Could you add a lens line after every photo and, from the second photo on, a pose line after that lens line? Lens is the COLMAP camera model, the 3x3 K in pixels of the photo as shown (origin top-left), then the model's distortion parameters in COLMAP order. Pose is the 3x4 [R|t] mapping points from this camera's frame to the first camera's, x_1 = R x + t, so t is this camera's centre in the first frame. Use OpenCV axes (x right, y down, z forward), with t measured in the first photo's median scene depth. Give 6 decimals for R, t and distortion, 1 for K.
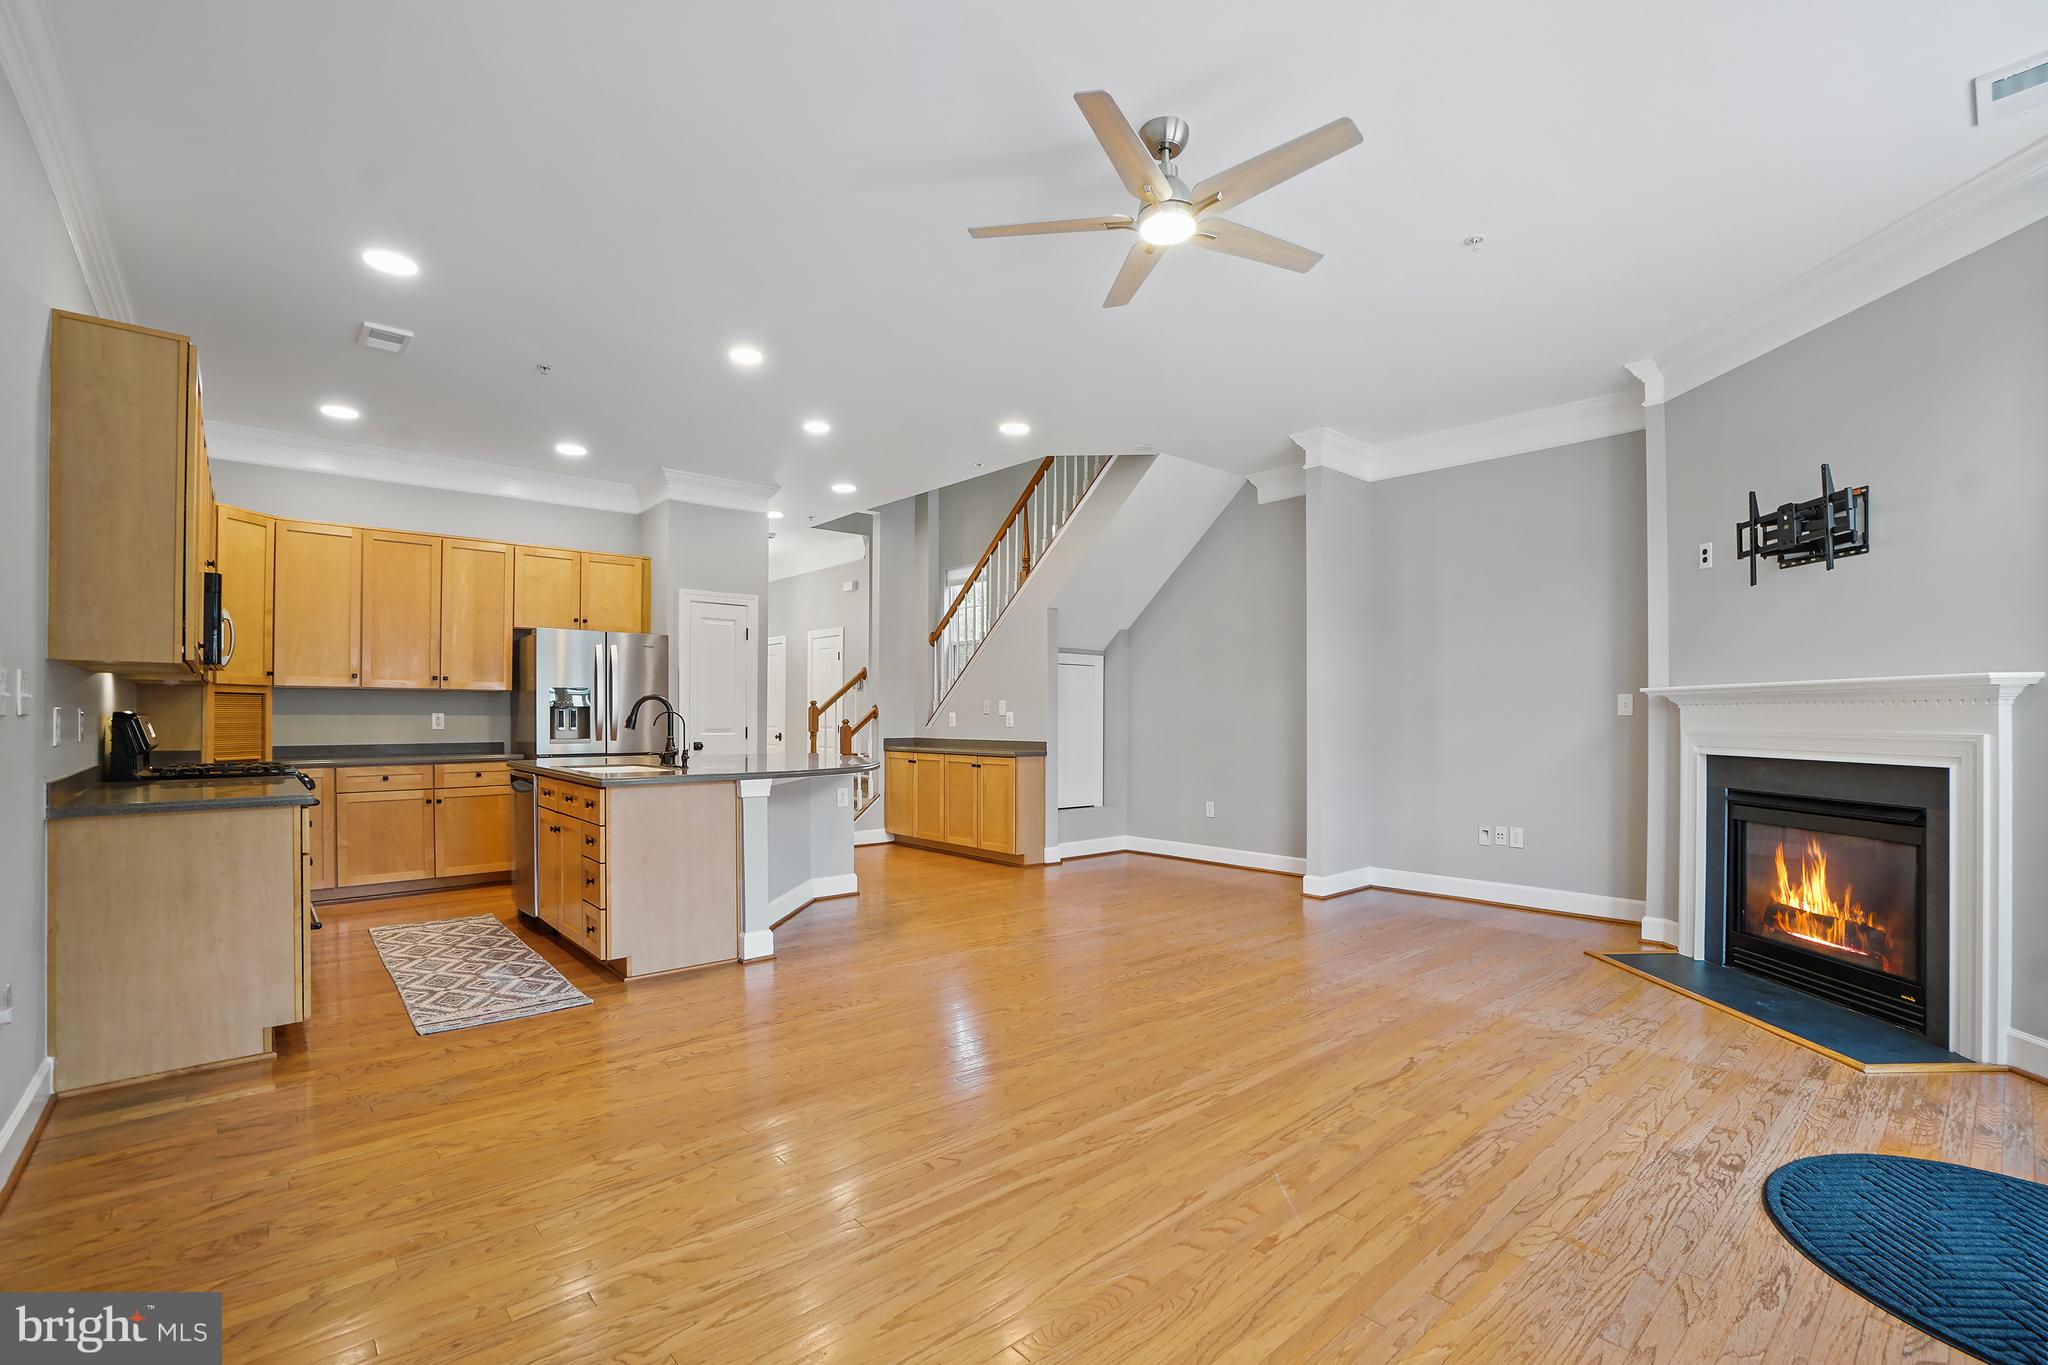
lens RADIAL K [[919.2, 0, 1051.8], [0, 919.2, 713.8], [0, 0, 1]] dist [-0.063760, 0.020636]
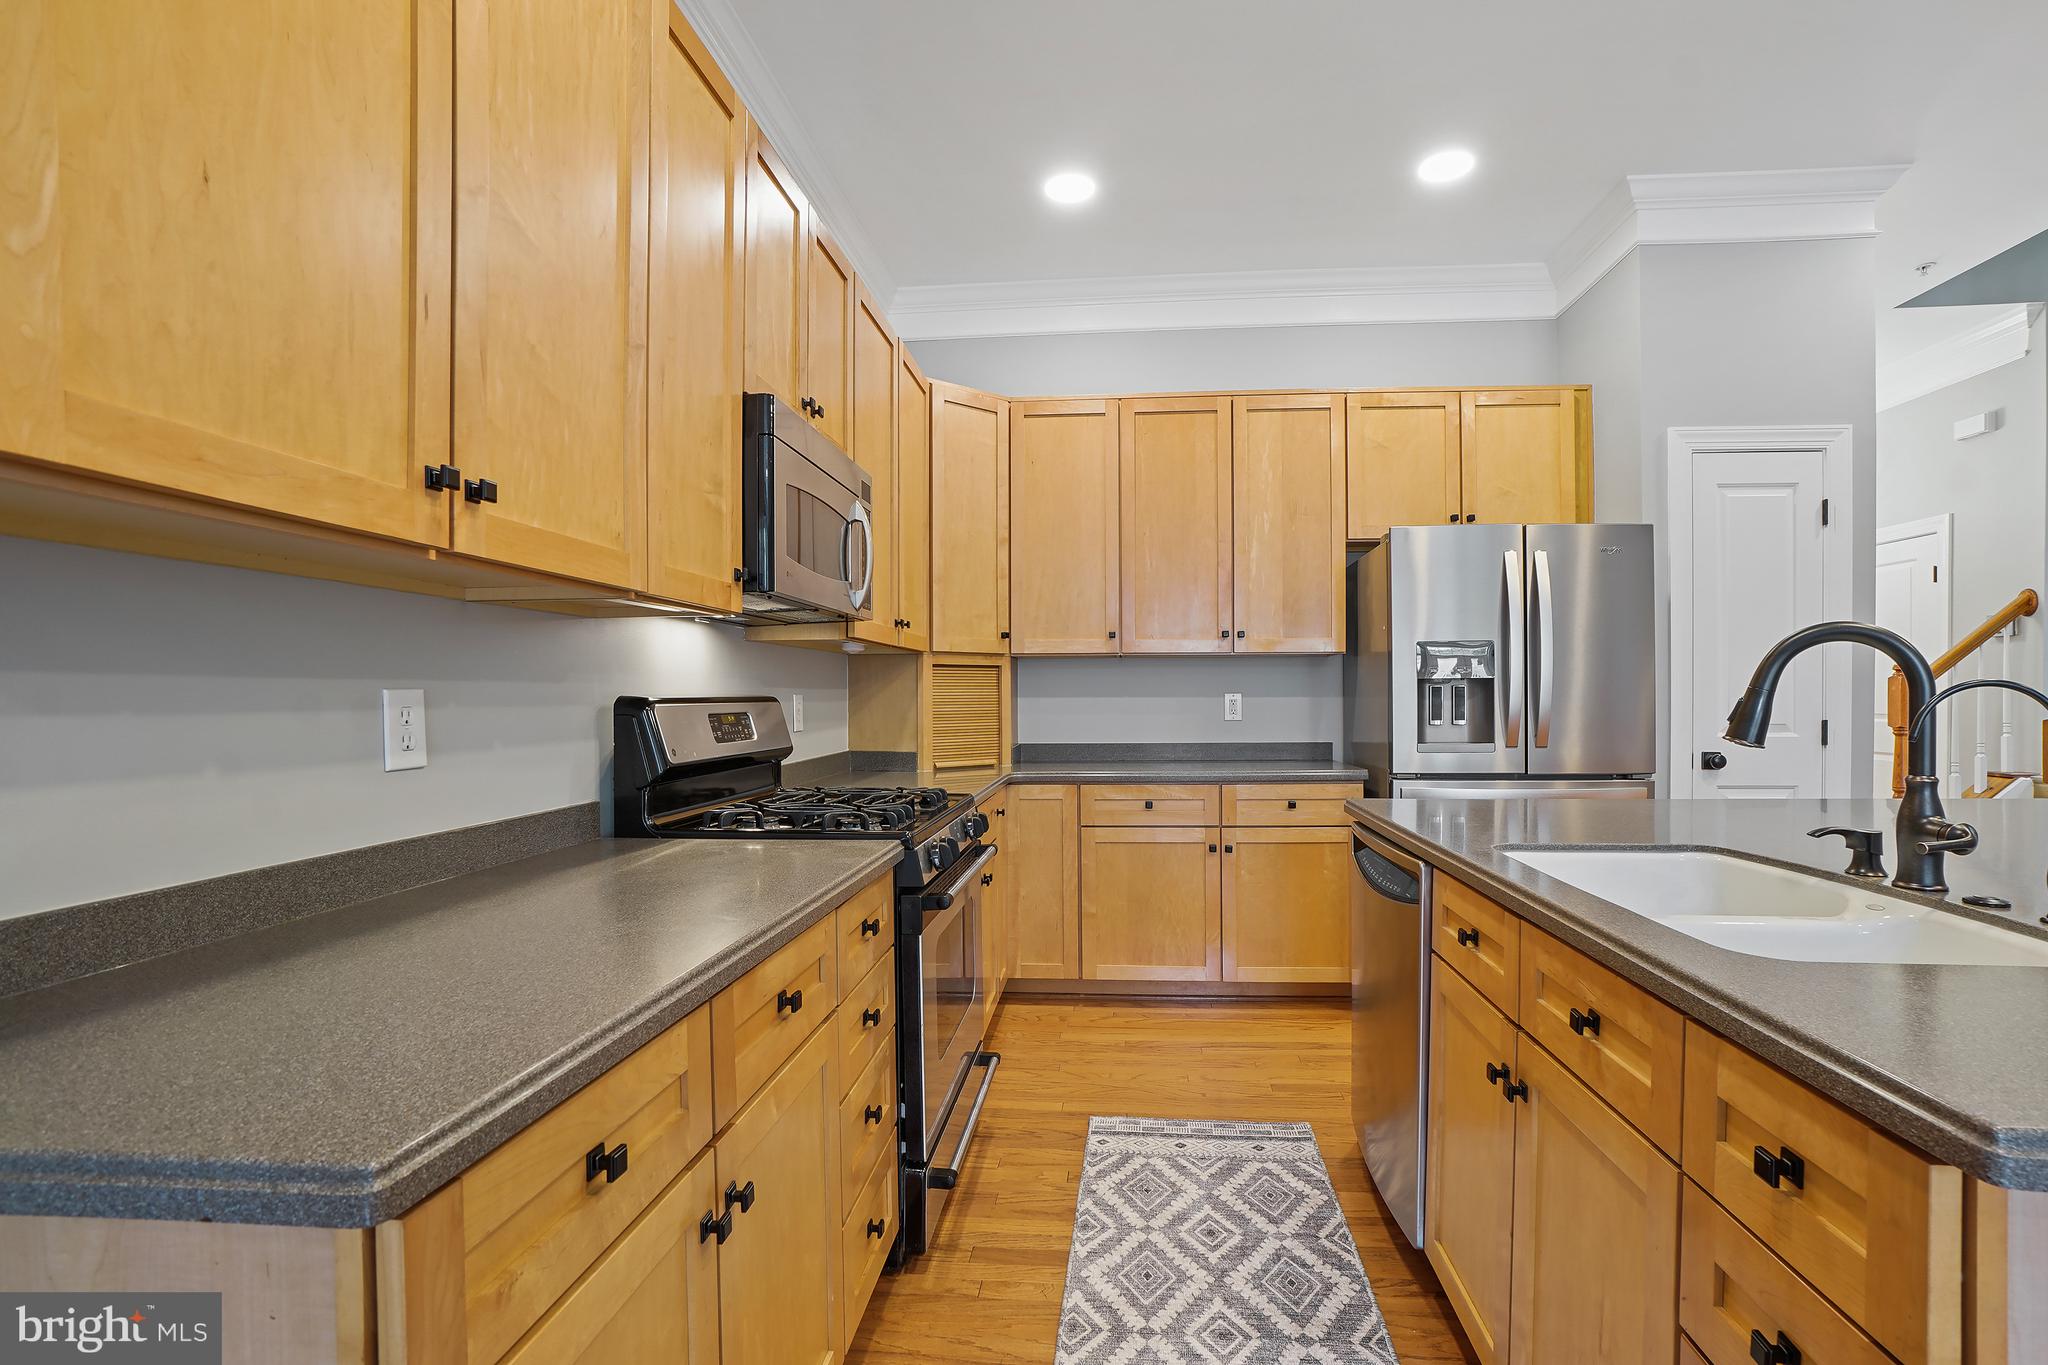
lens RADIAL K [[940.8, 0, 1061.8], [0, 940.8, 701.9], [0, 0, 1]] dist [-0.001216, -0.000117]
pose [[0.696441, 0.000805, -0.717614, -0.349012], [0.006282, 0.999954, 0.007218, -0.000539], [0.717587, -0.009535, 0.696404, 0.538694]]
